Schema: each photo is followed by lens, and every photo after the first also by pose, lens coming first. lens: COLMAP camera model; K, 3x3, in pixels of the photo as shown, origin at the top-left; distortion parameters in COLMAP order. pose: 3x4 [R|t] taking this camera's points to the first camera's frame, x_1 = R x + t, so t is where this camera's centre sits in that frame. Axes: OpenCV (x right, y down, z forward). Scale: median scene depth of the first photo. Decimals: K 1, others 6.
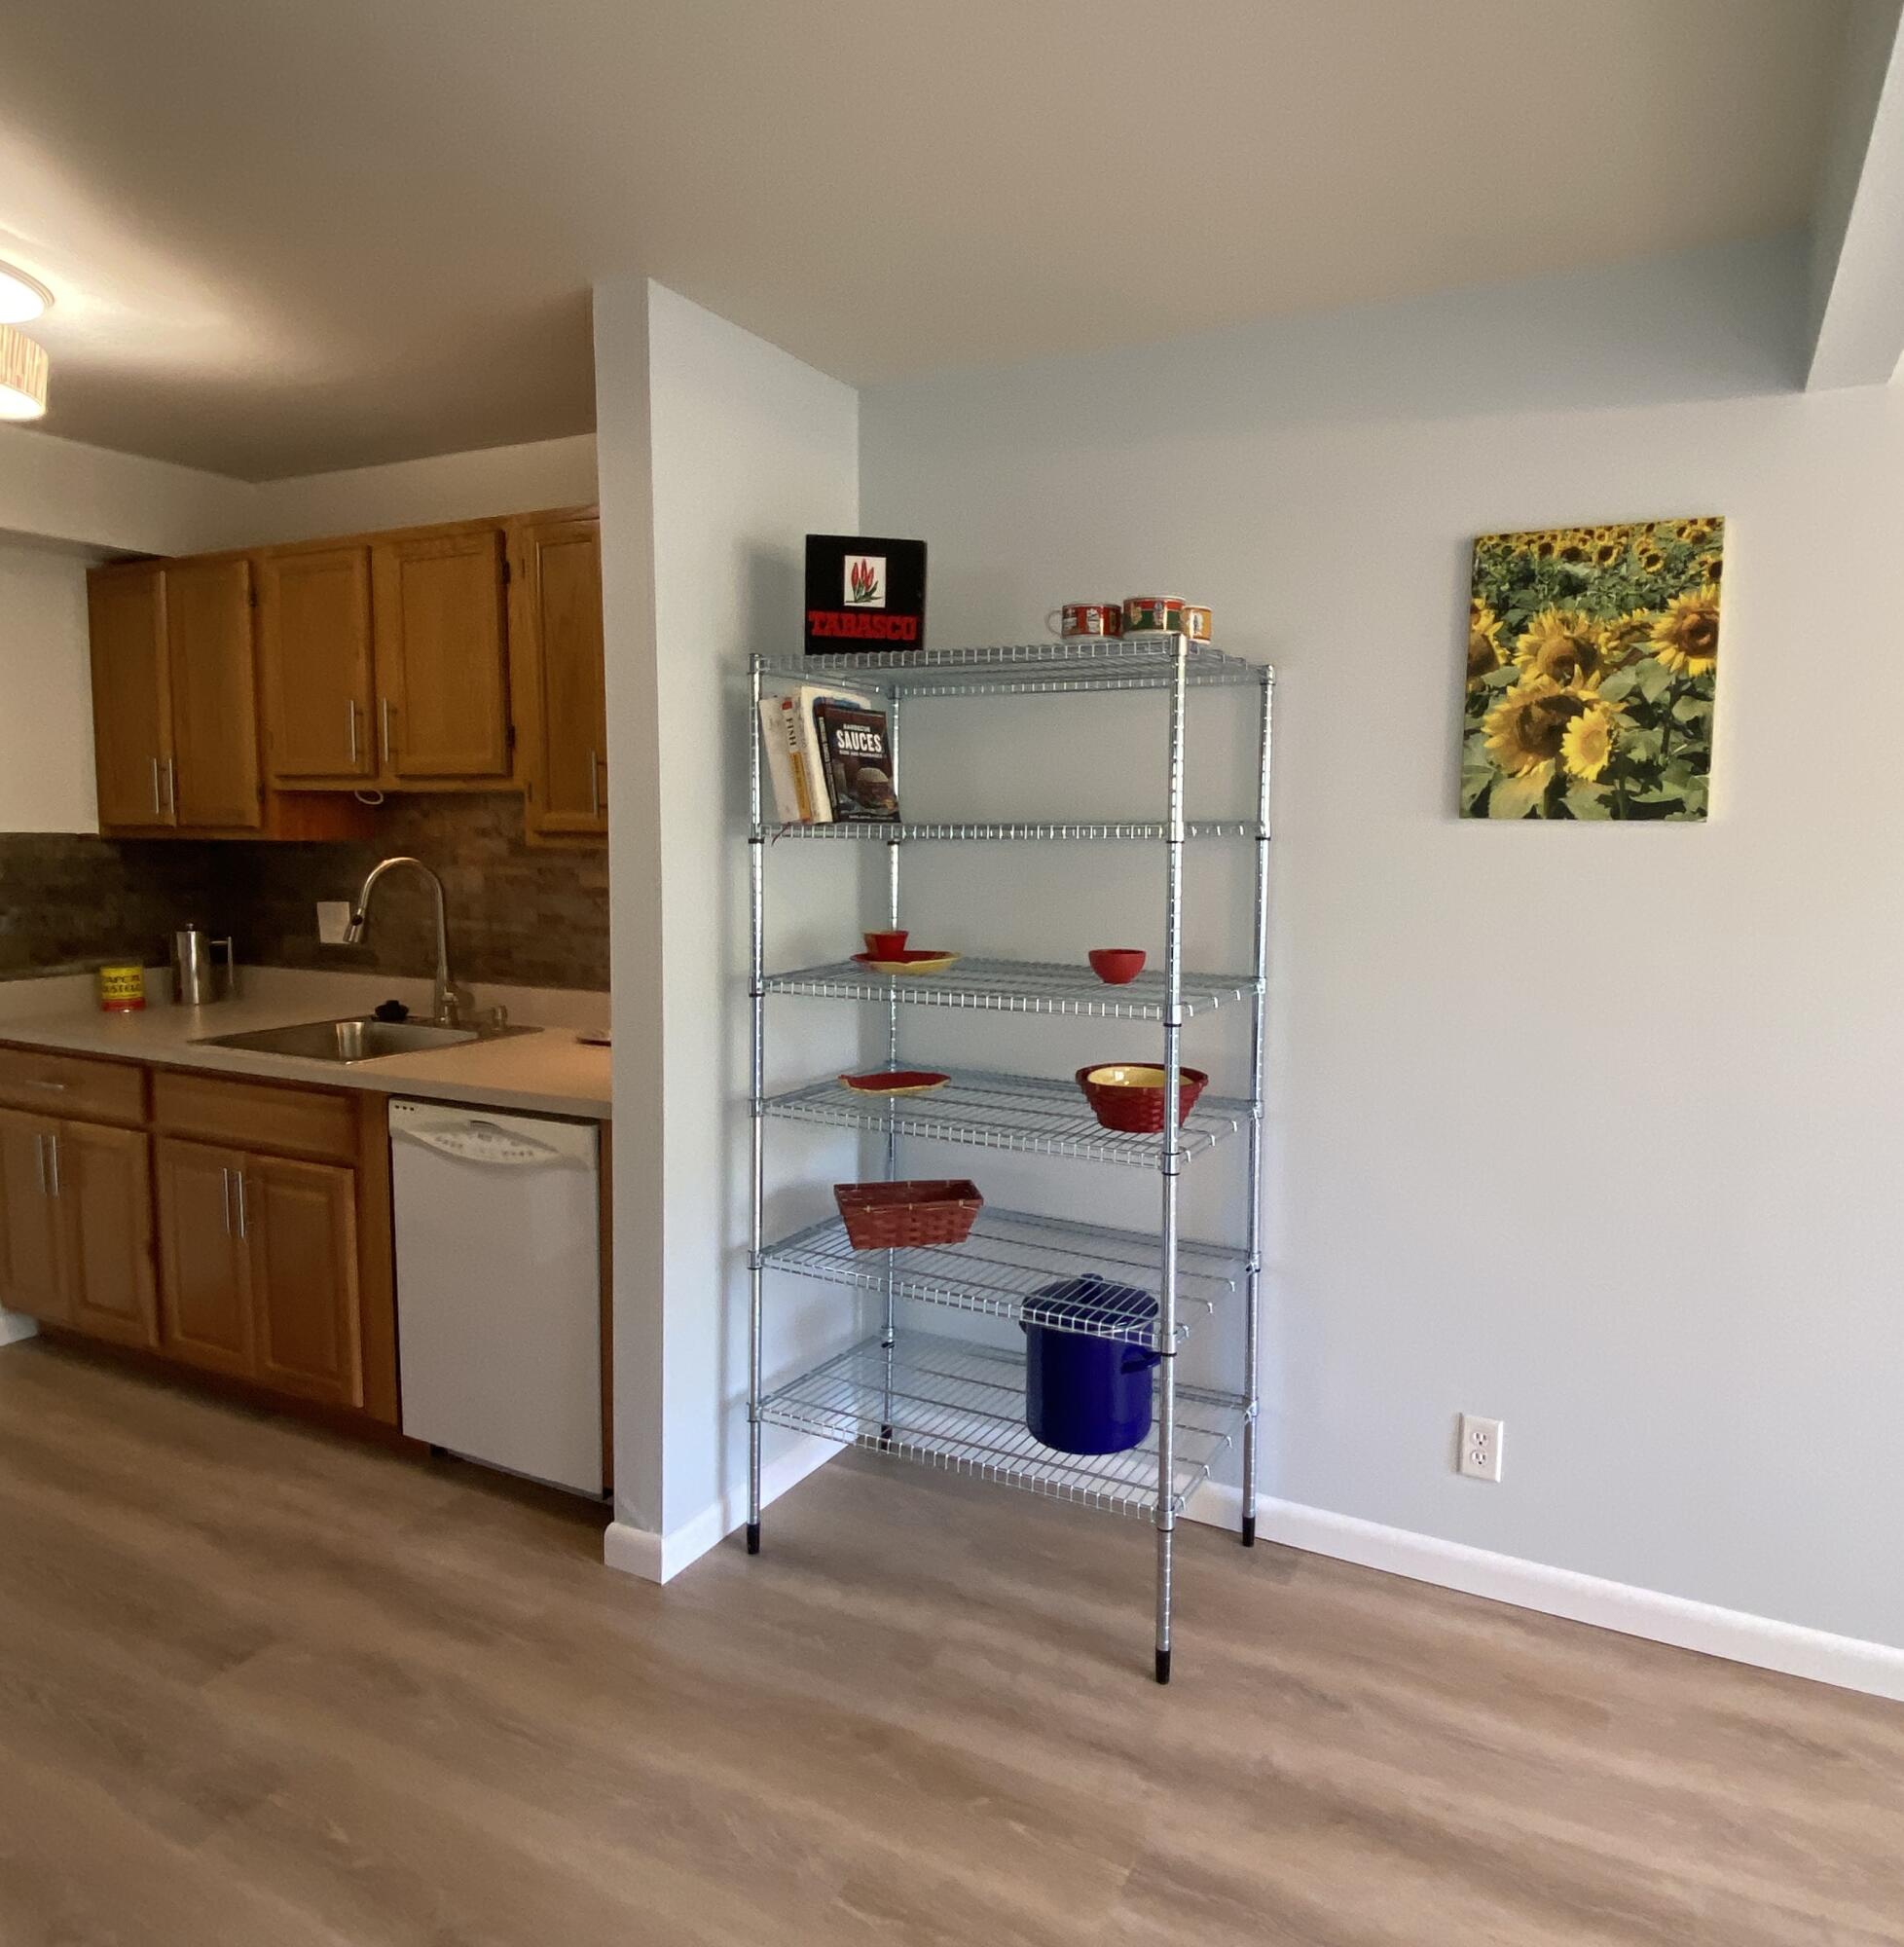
lens RADIAL K [[1295.1, 0, 1054.6], [0, 1295.1, 937.7], [0, 0, 1]] dist [0.012724, 0.006790]
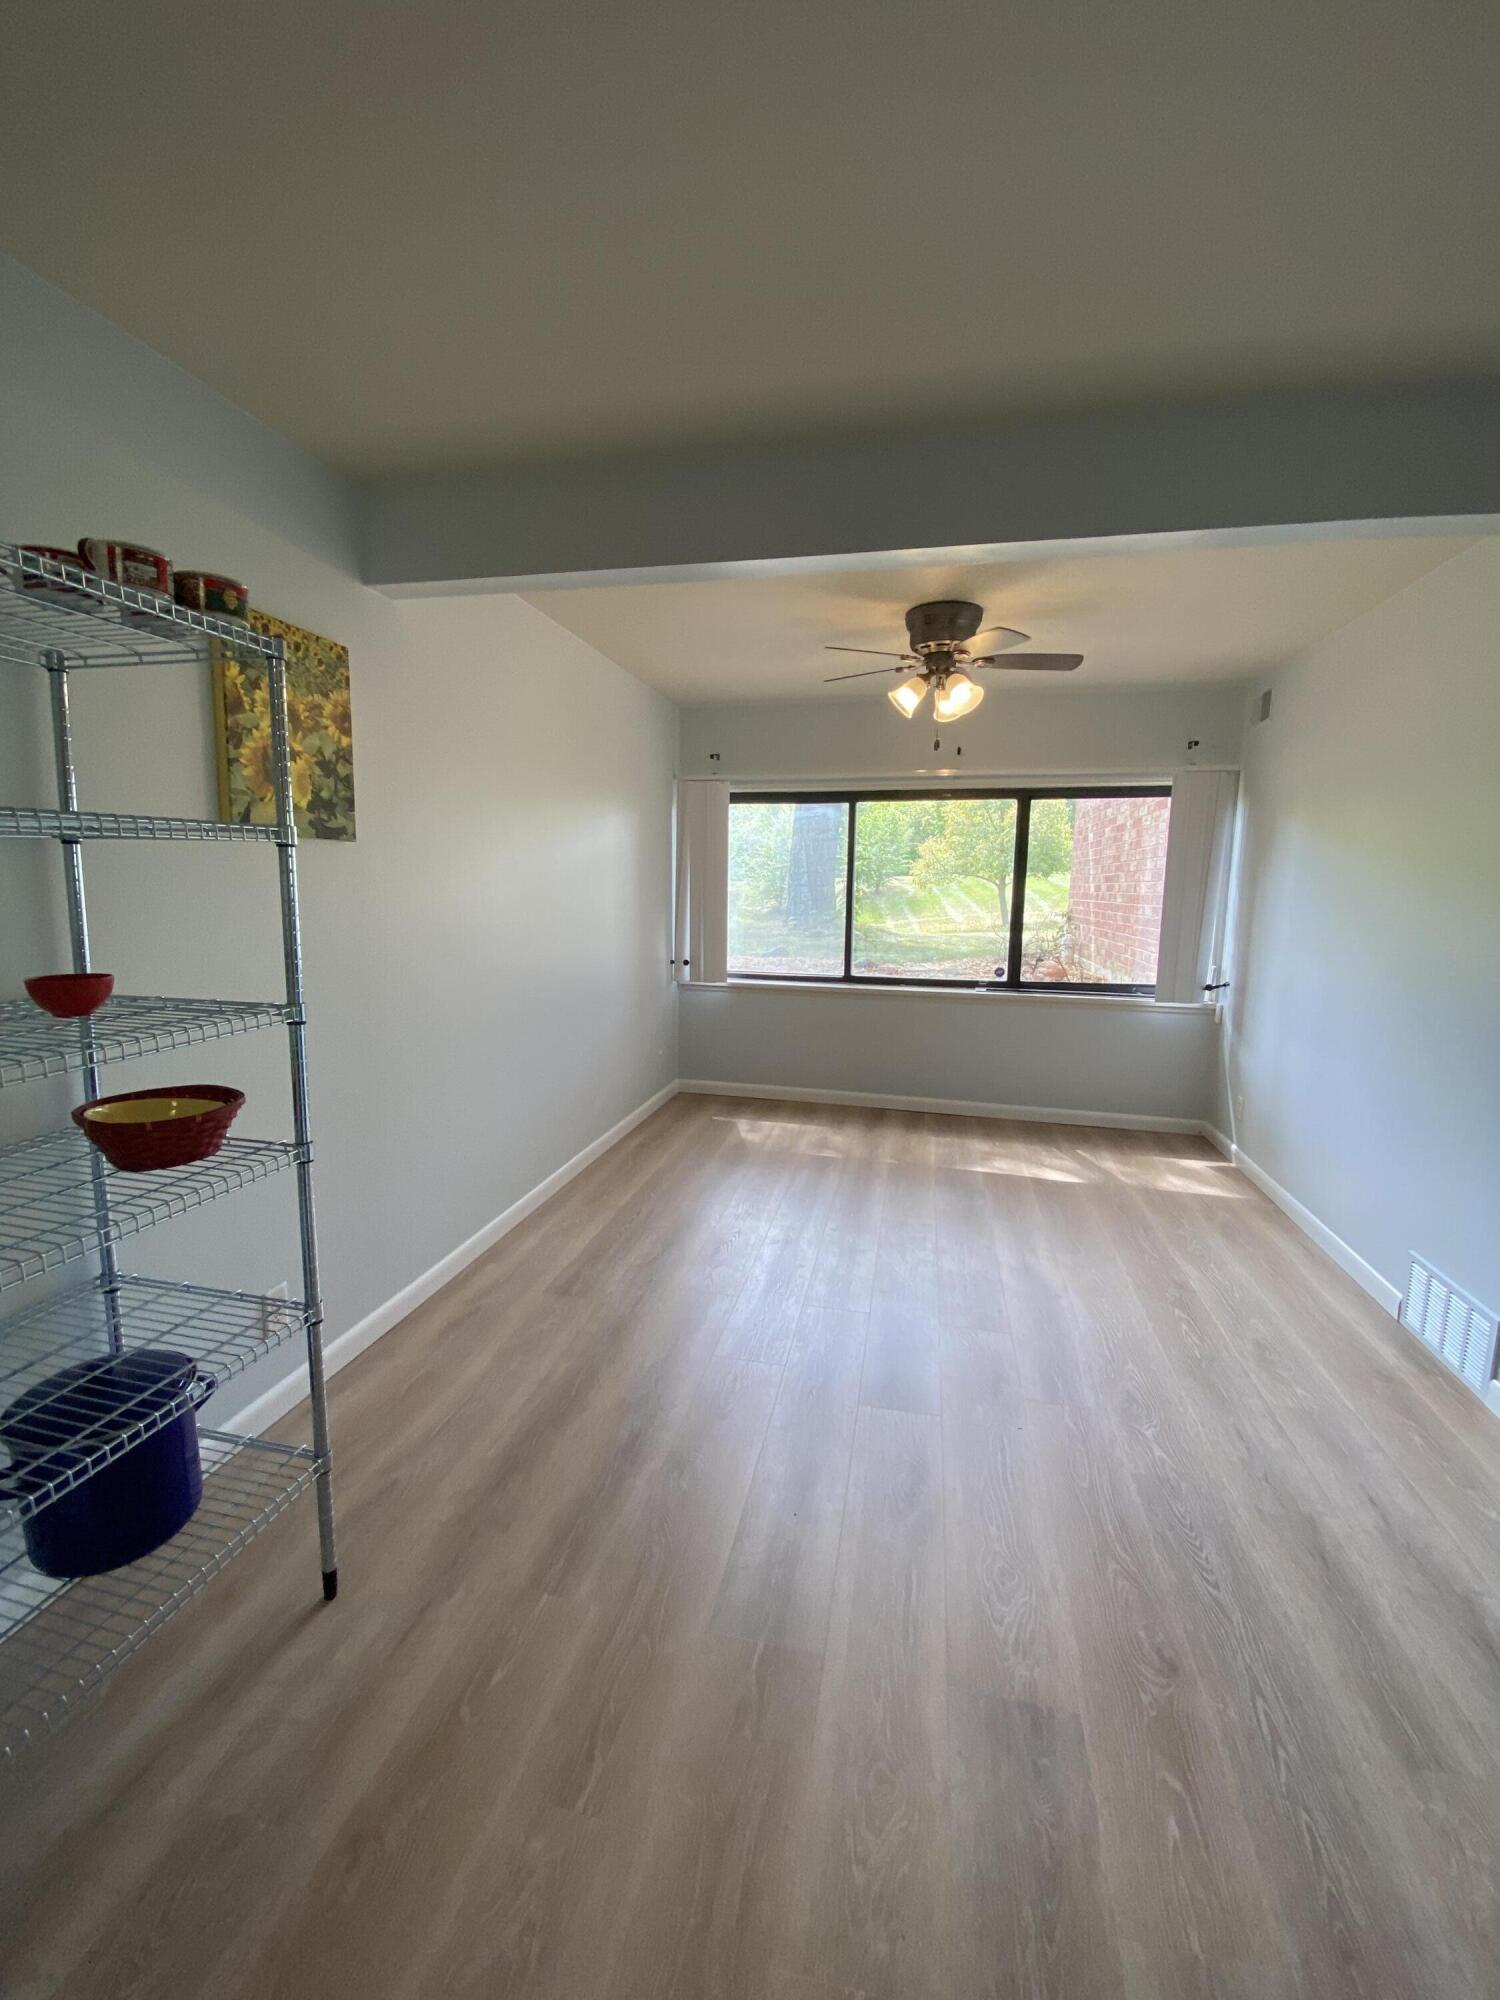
lens RADIAL K [[829.9, 0, 749.0], [0, 829.9, 1000.2], [0, 0, 1]] dist [0.007735, -0.000721]
pose [[-0.218293, -0.153024, 0.963811, -0.589748], [0.059744, 0.983681, 0.169710, -0.039398], [-0.974053, 0.094628, -0.205588, 0.710378]]
